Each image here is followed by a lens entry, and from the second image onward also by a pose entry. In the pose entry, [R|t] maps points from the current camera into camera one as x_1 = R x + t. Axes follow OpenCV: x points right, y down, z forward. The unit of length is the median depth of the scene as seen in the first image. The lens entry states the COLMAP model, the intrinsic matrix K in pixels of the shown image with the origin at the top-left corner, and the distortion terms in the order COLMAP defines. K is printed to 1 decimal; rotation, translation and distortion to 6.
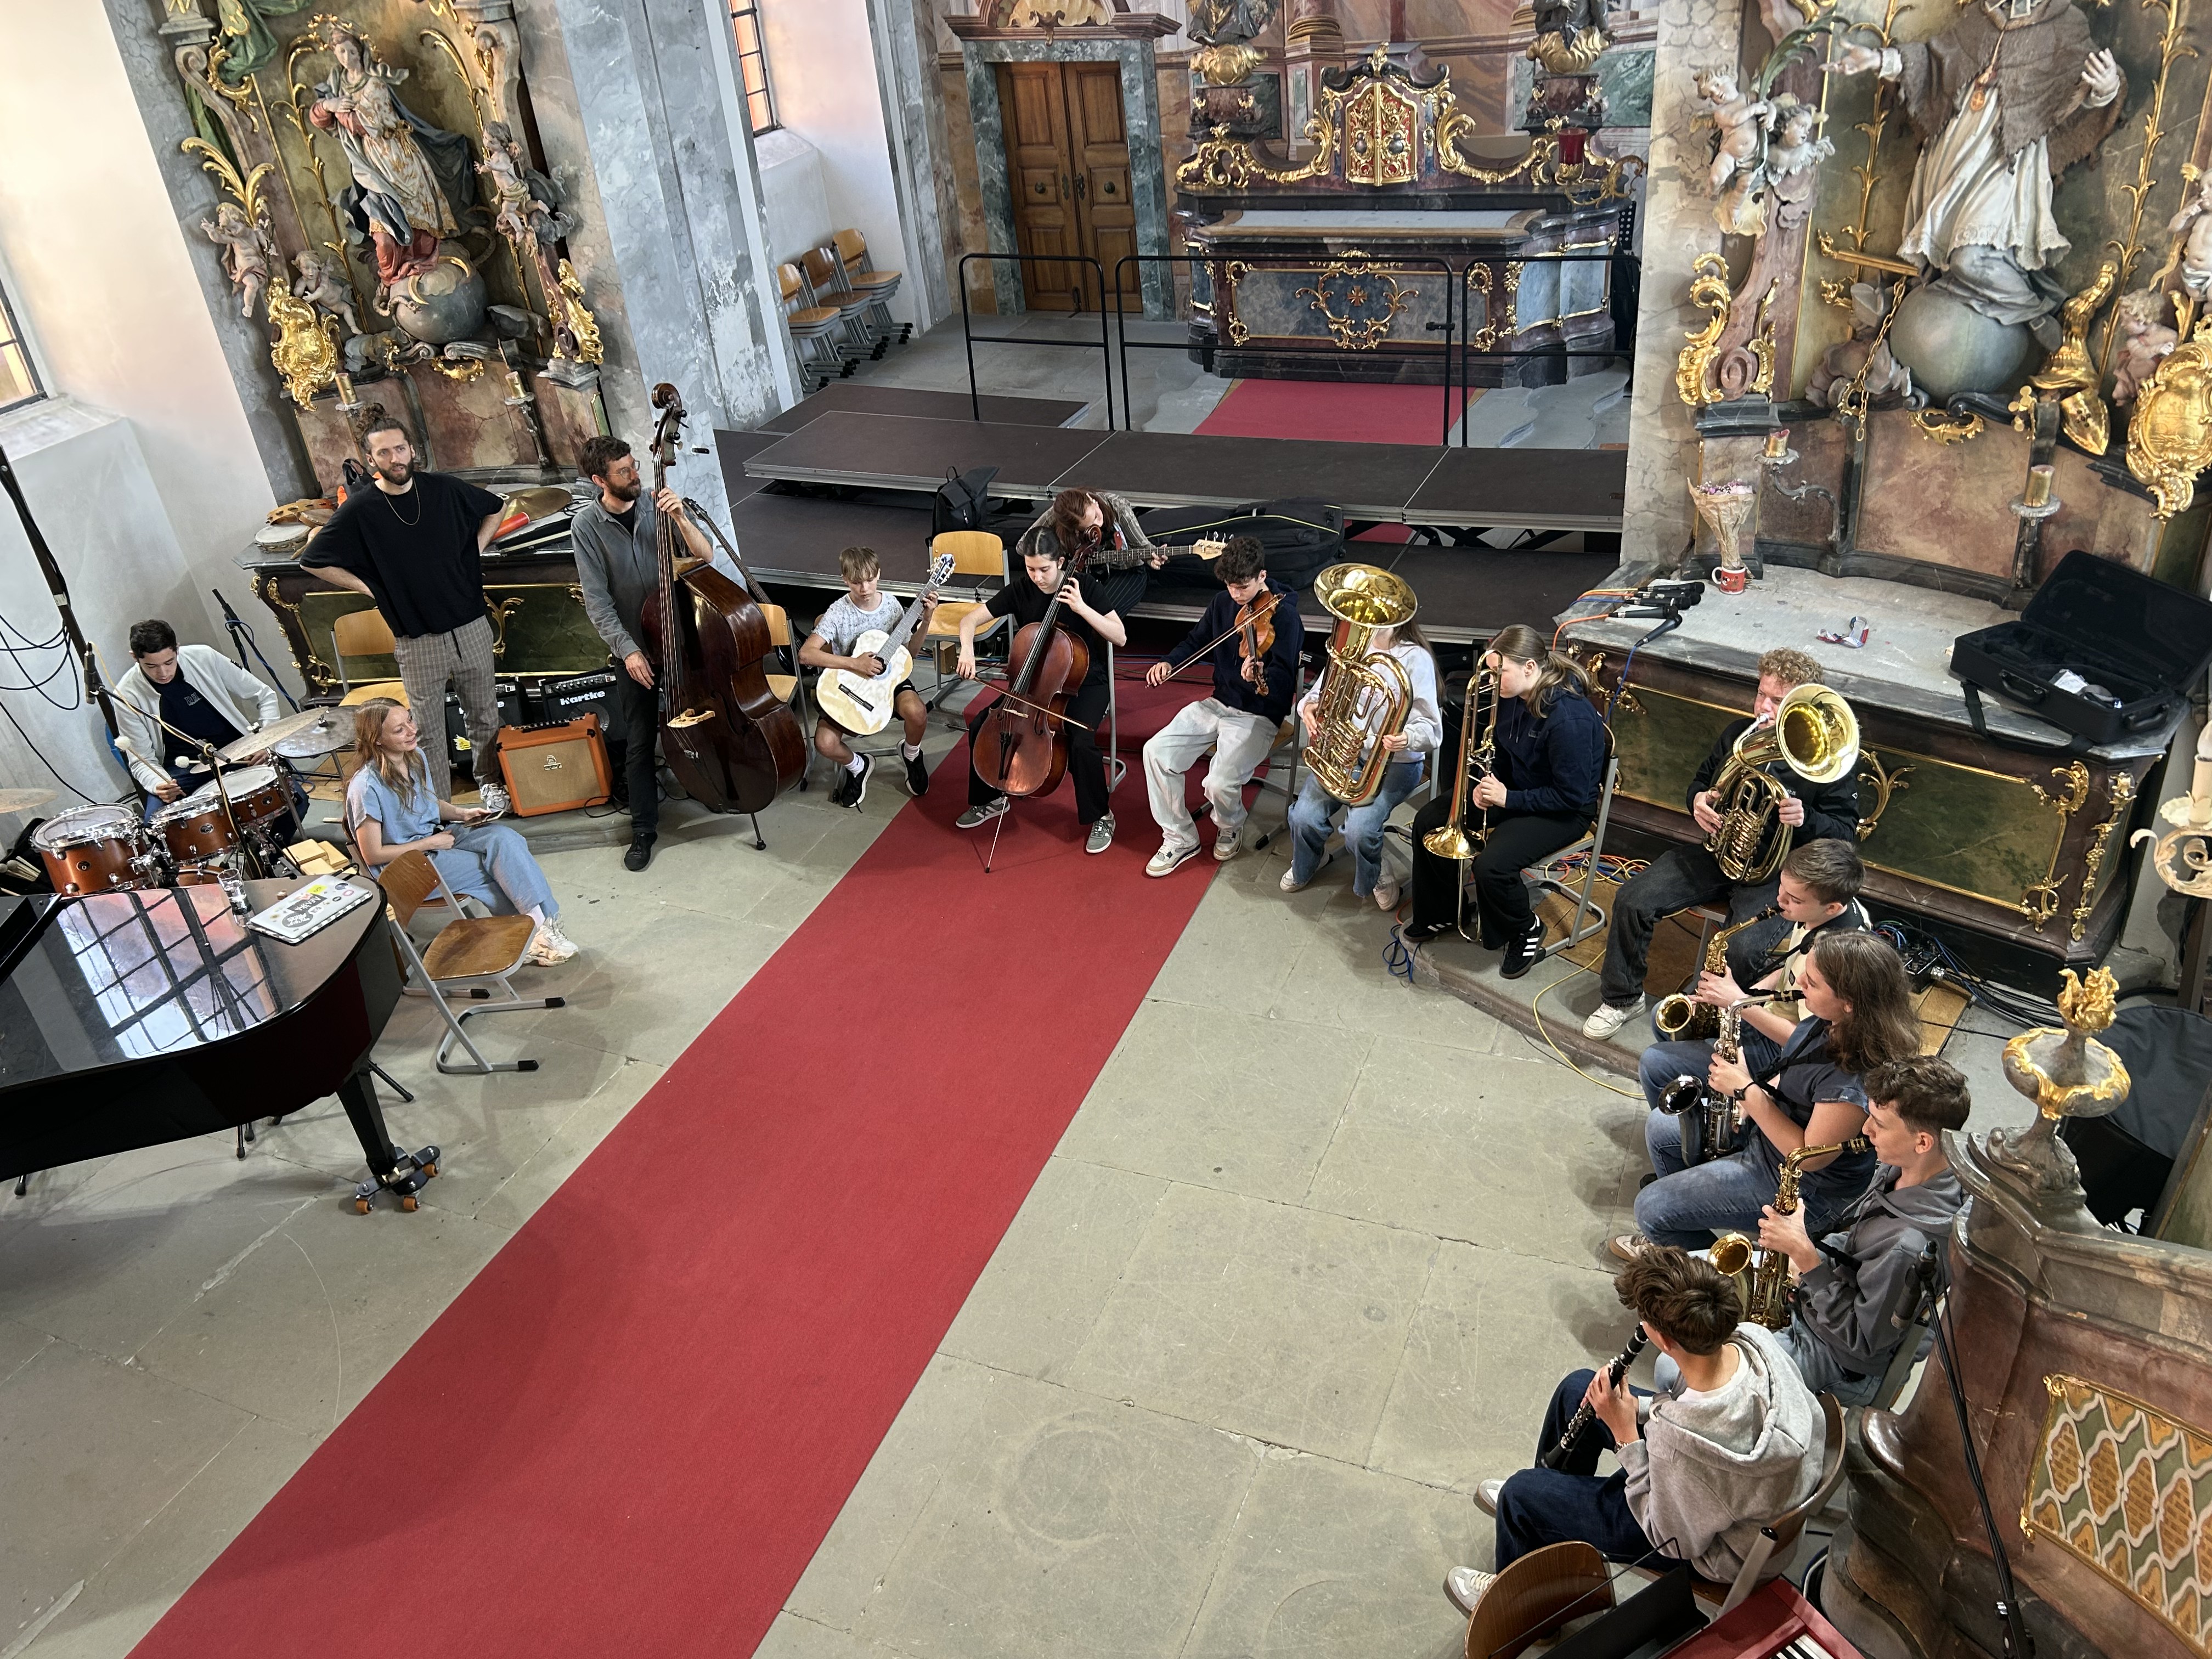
lens RADIAL K [[1709.5, 0, 1123.3], [0, 1709.5, 799.9], [0, 0, 1]] dist [0.018817, -0.008799]
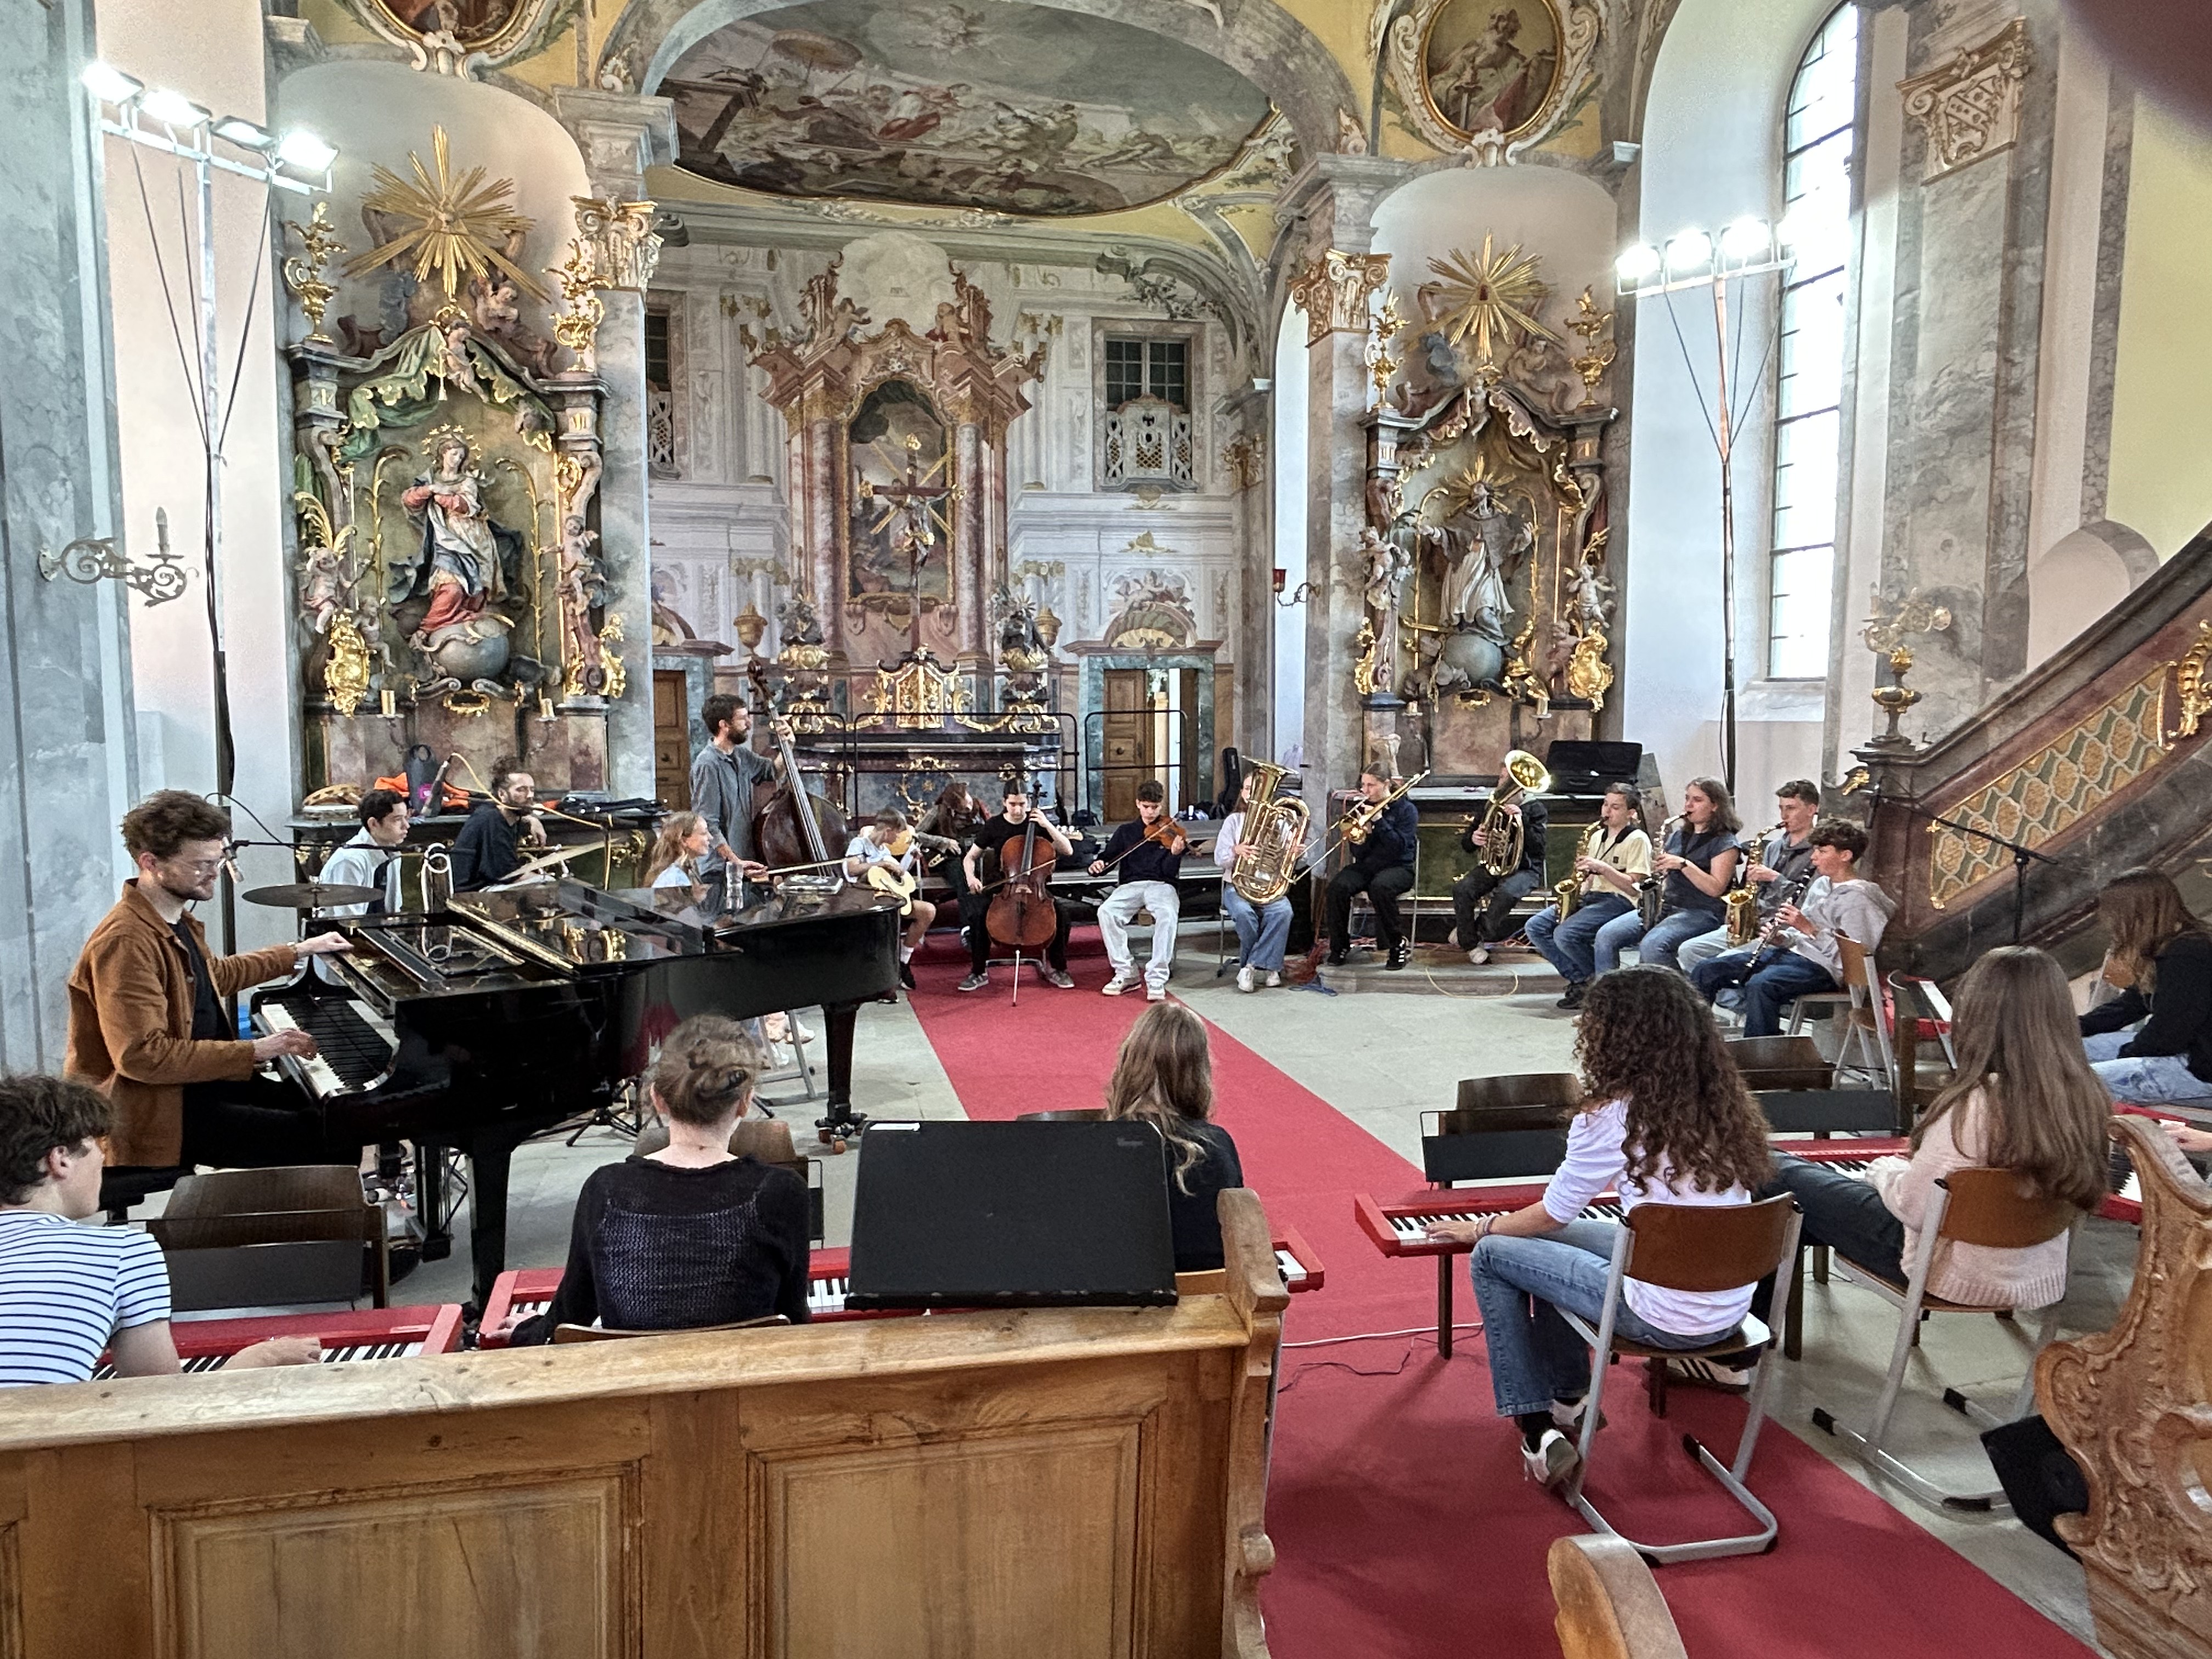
lens RADIAL K [[1340.9, 0, 1106.0], [0, 1340.9, 829.5], [0, 0, 1]] dist [-0.003054, -0.000725]
pose [[0.805613, 0.033248, 0.591509, -0.455361], [0.237981, 0.896170, -0.374493, 0.231778], [-0.542543, 0.442464, 0.714053, 0.082143]]
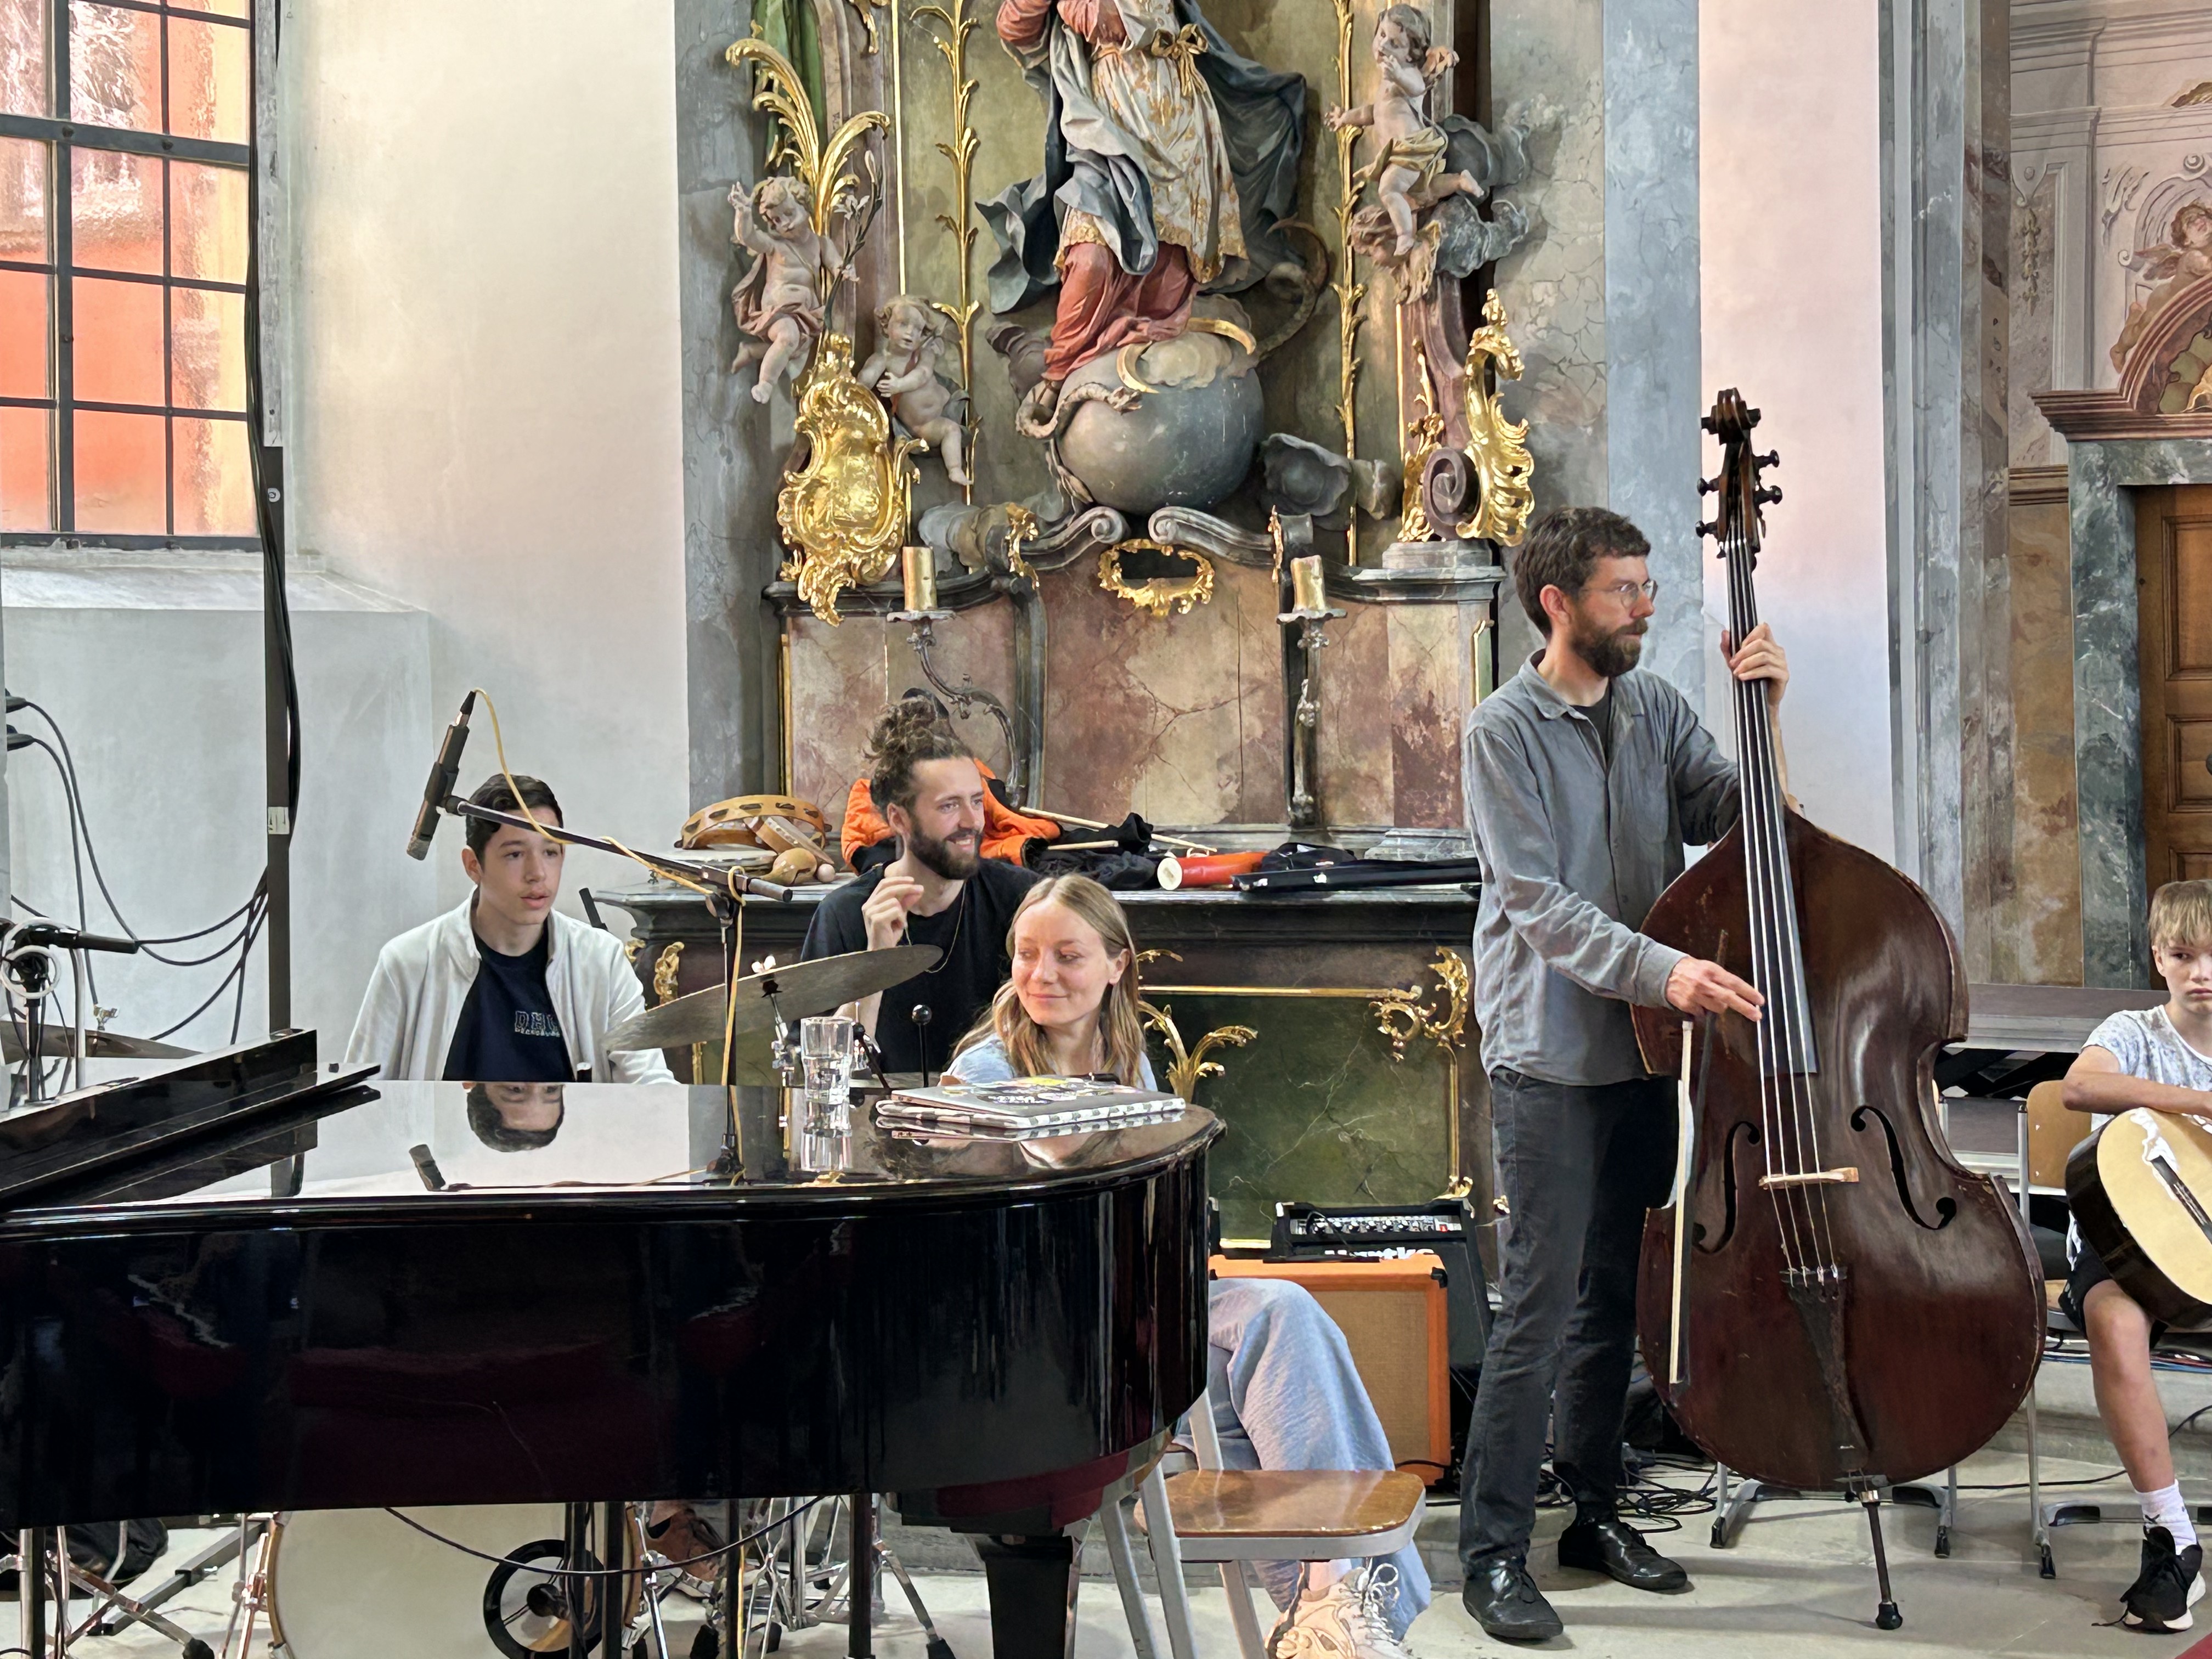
lens RADIAL K [[4040.3, 0, 1106.0], [0, 4040.3, 829.5], [0, 0, 1]] dist [0.085665, -0.207325]
pose [[0.976355, 0.073331, -0.203355, -0.145765], [-0.159919, 0.877975, -0.451204, 0.209311], [0.145454, 0.473056, 0.868943, 0.106450]]
